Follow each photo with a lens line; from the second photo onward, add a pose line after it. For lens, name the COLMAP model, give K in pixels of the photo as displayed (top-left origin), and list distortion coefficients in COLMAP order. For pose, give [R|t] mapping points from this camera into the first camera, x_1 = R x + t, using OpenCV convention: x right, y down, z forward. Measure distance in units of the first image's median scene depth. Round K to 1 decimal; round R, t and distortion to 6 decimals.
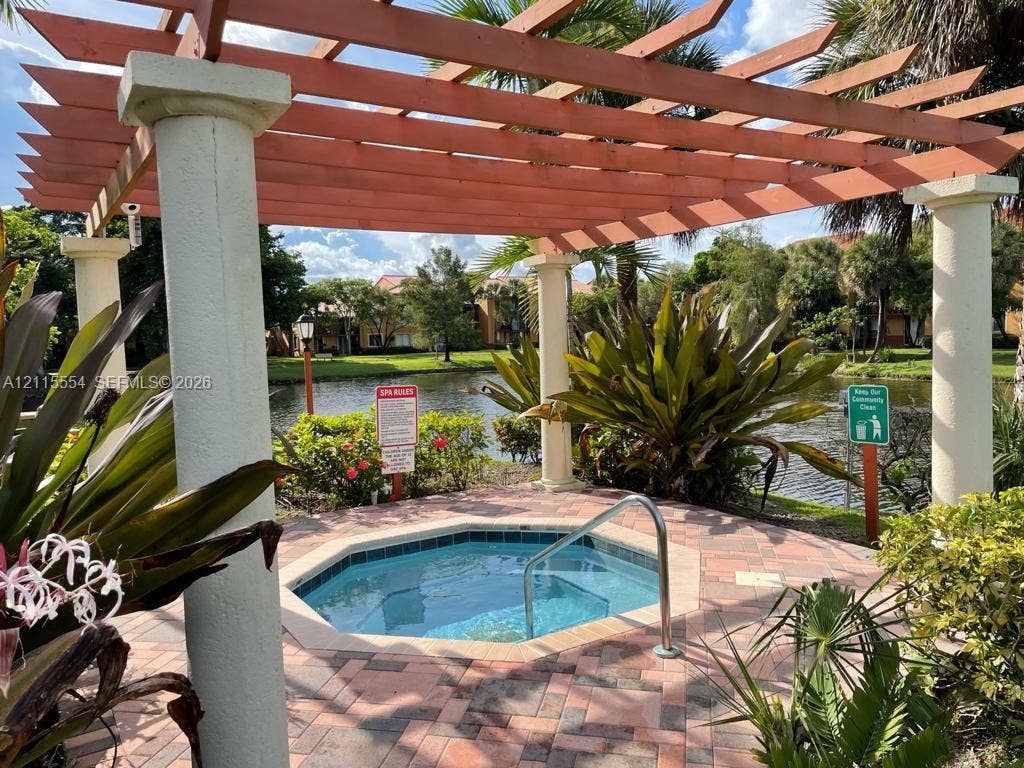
lens RADIAL K [[775.3, 0, 520.2], [0, 775.3, 385.9], [0, 0, 1]] dist [0.043480, -0.055519]
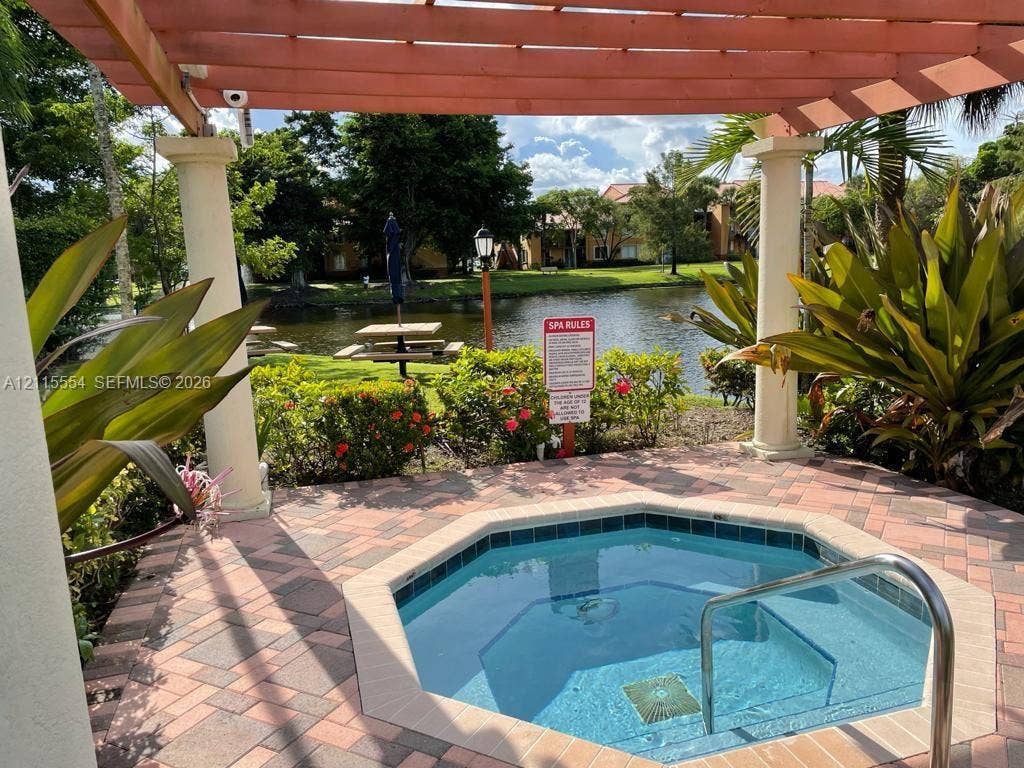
lens RADIAL K [[775.3, 0, 515.3], [0, 775.3, 393.8], [0, 0, 1]] dist [0.043480, -0.055519]
pose [[0.956008, 0.045420, -0.289803, 0.023933], [-0.009729, 0.992306, 0.123425, -0.019403], [0.293179, -0.115176, 0.949094, 0.207366]]
